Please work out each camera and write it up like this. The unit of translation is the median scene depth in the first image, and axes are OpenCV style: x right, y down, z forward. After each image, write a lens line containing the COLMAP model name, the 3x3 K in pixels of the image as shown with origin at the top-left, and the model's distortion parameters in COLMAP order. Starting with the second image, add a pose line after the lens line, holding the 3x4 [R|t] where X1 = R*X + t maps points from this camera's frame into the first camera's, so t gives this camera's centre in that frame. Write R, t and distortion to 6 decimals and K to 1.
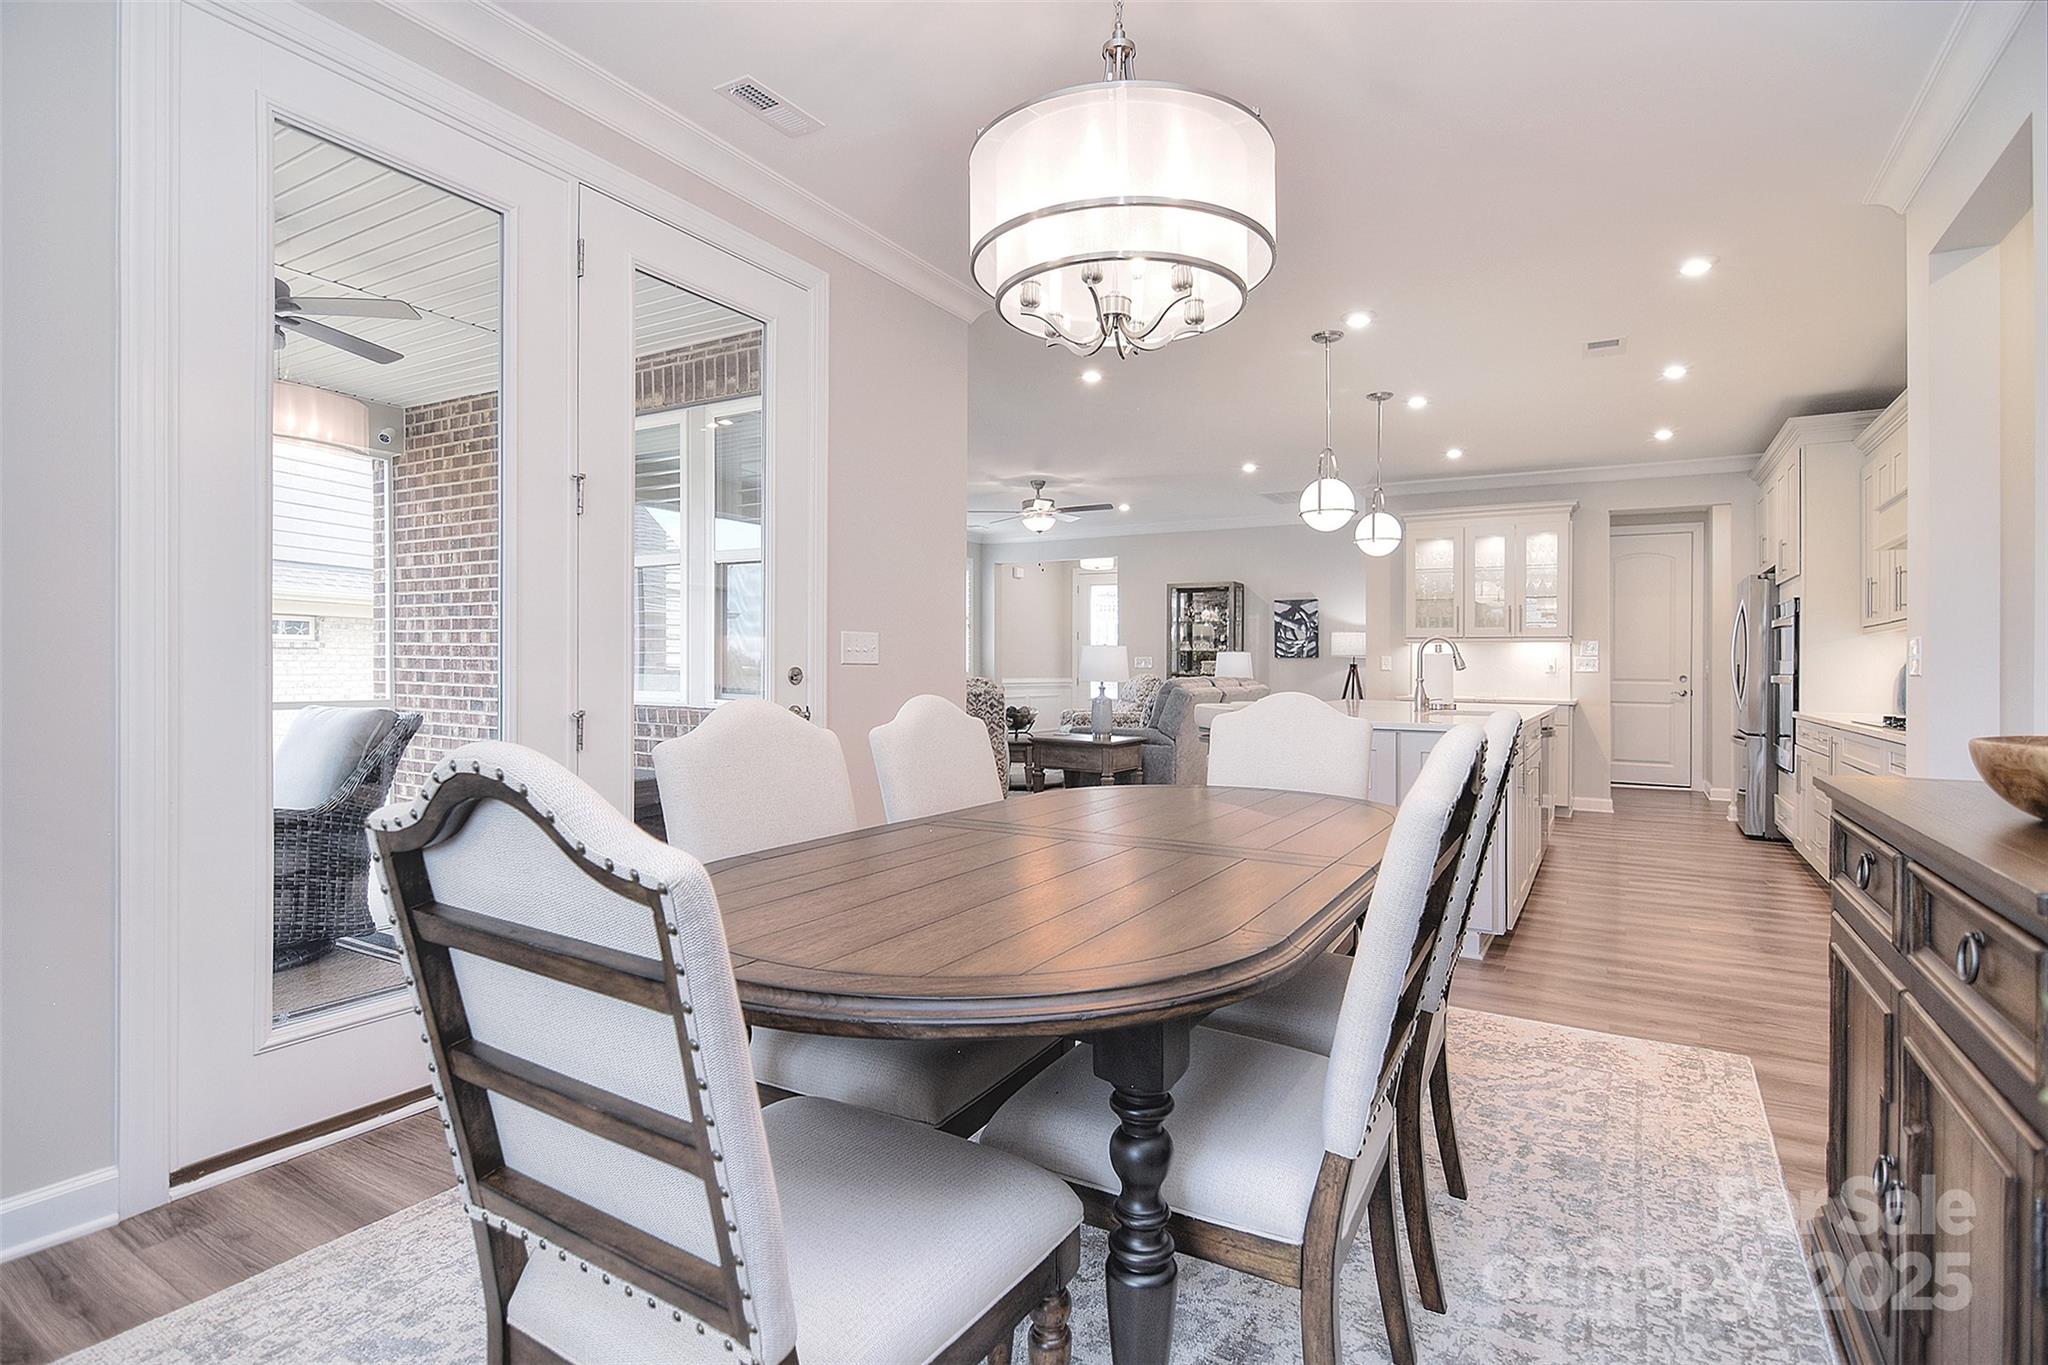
lens RADIAL K [[984.3, 0, 1021.2], [0, 984.3, 680.1], [0, 0, 1]] dist [-0.009281, -0.007473]
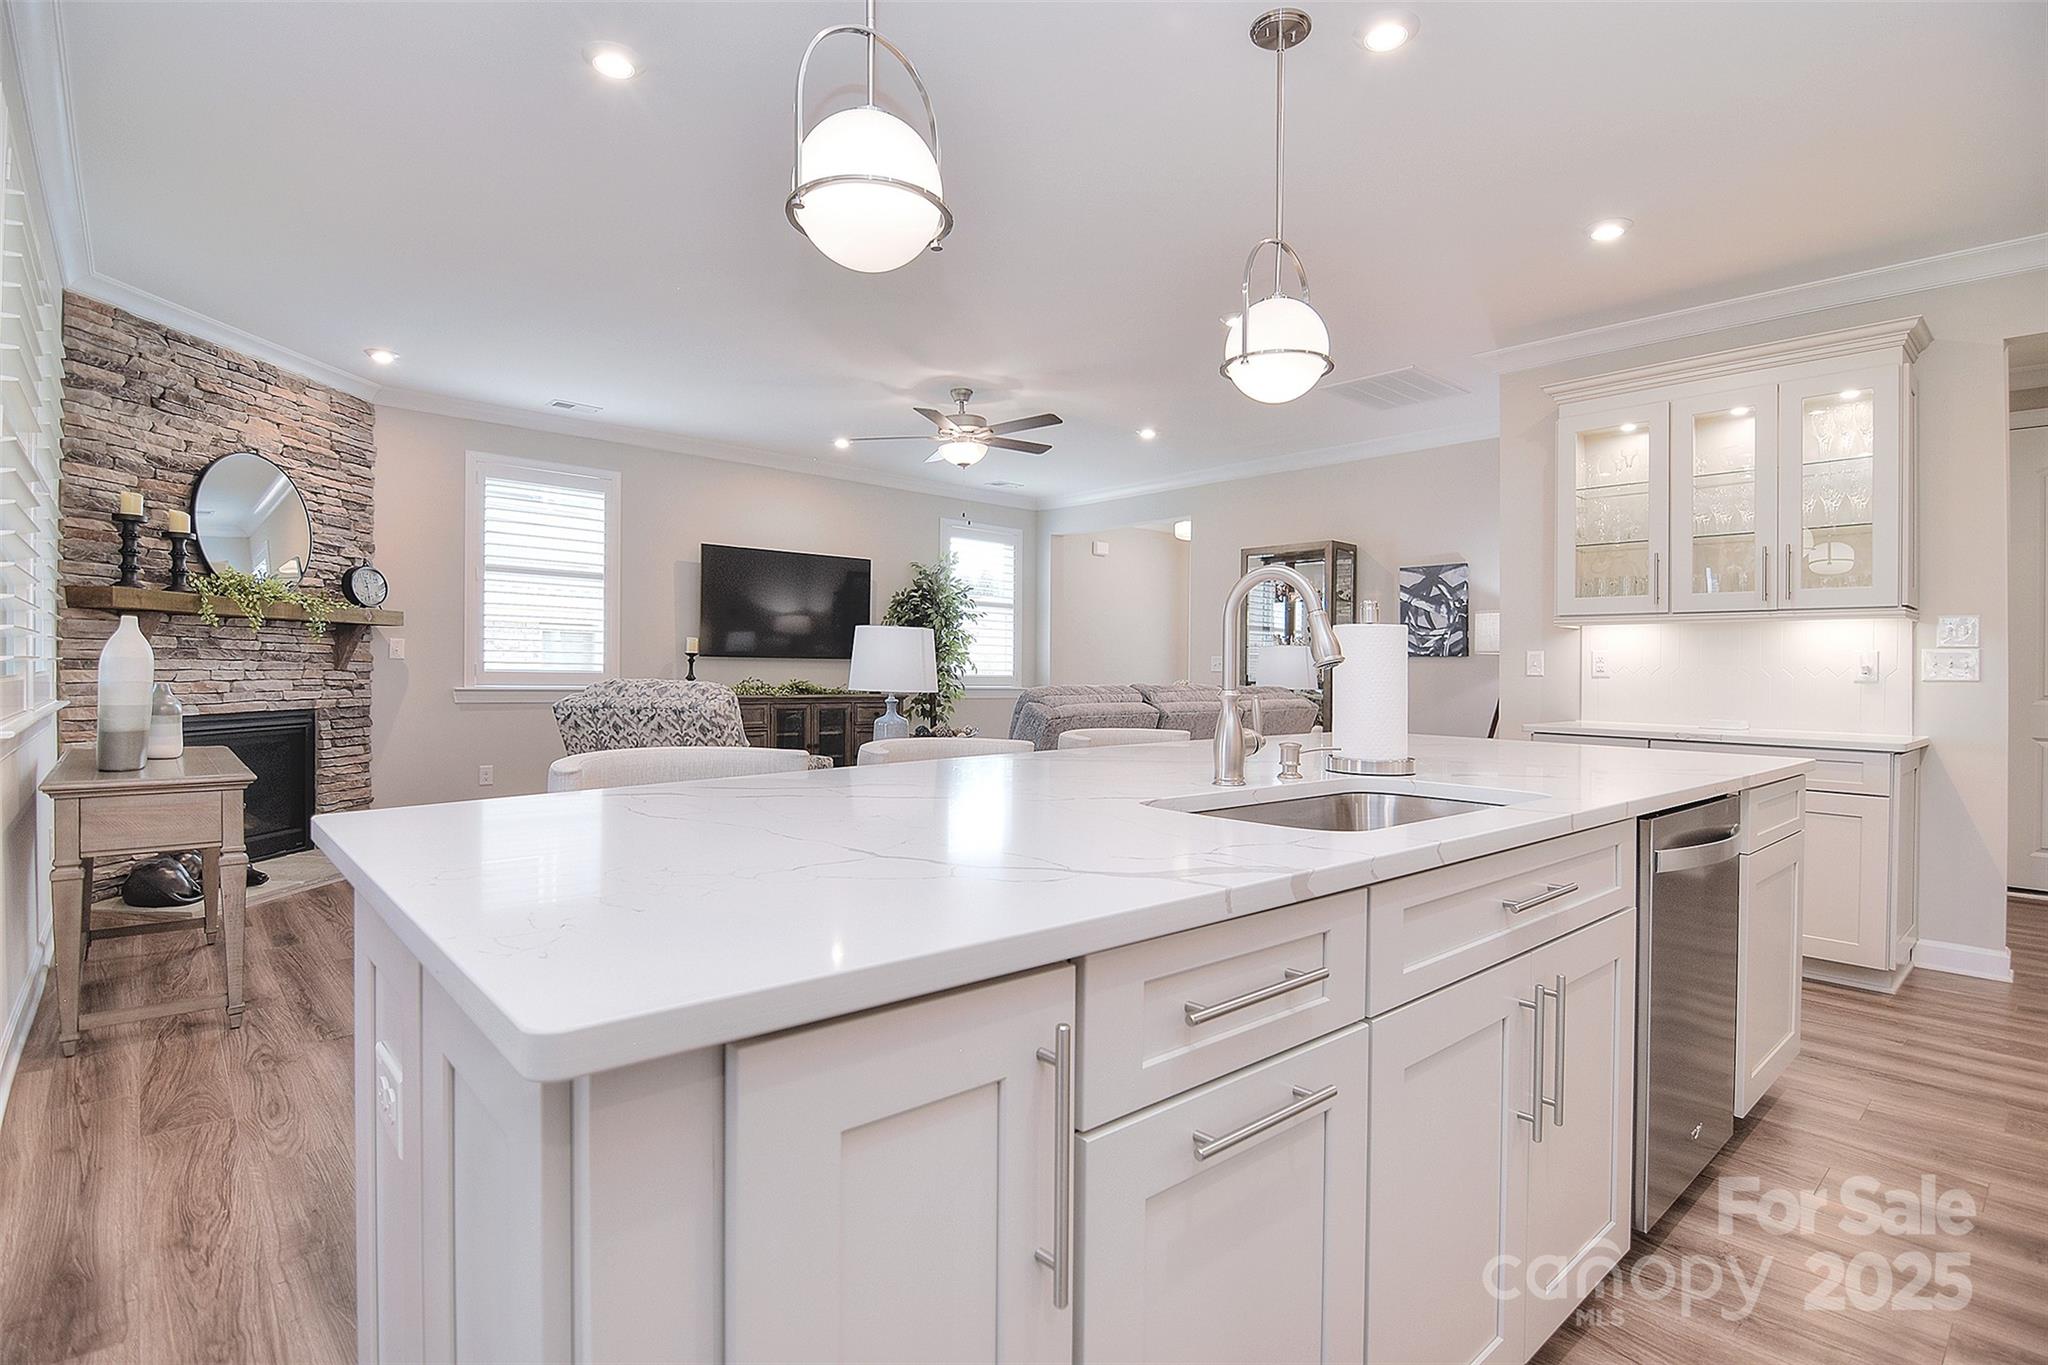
lens RADIAL K [[984.3, 0, 1026.9], [0, 984.3, 680.7], [0, 0, 1]] dist [-0.009281, -0.007473]
pose [[0.954927, 0.008026, -0.296733, 0.219671], [-0.010421, 0.999925, -0.006490, -0.000289], [0.296658, 0.009290, 0.954939, 0.317840]]
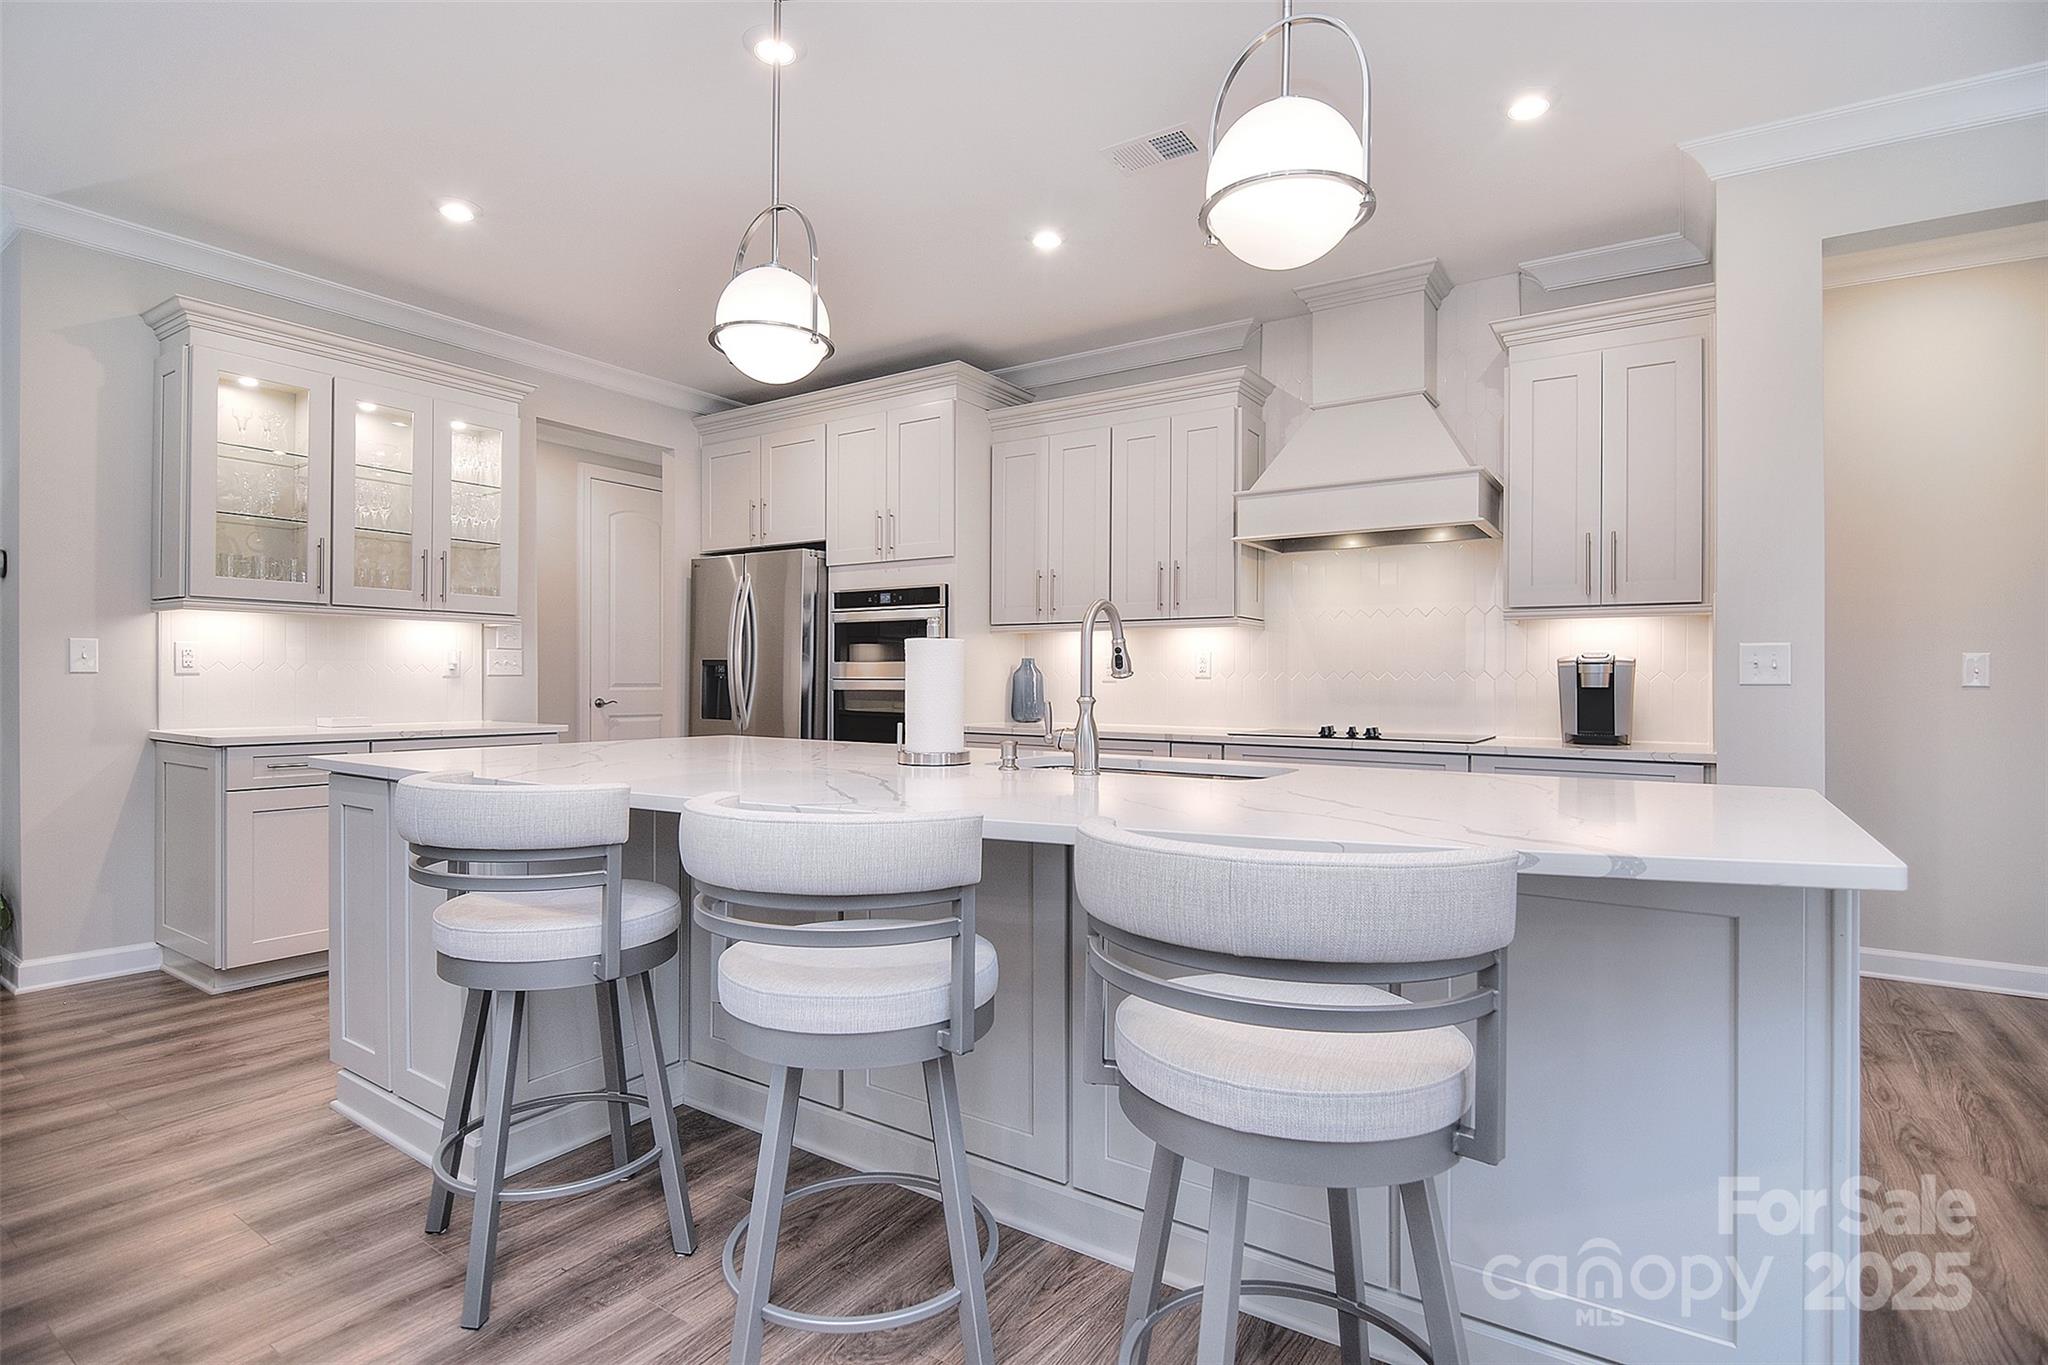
lens RADIAL K [[984.3, 0, 1038.9], [0, 984.3, 678.1], [0, 0, 1]] dist [-0.009281, -0.007473]
pose [[0.034833, -0.004044, 0.999385, -0.009345], [0.008748, 0.999955, 0.003742, -0.004648], [-0.999355, 0.008612, 0.034867, 0.497336]]
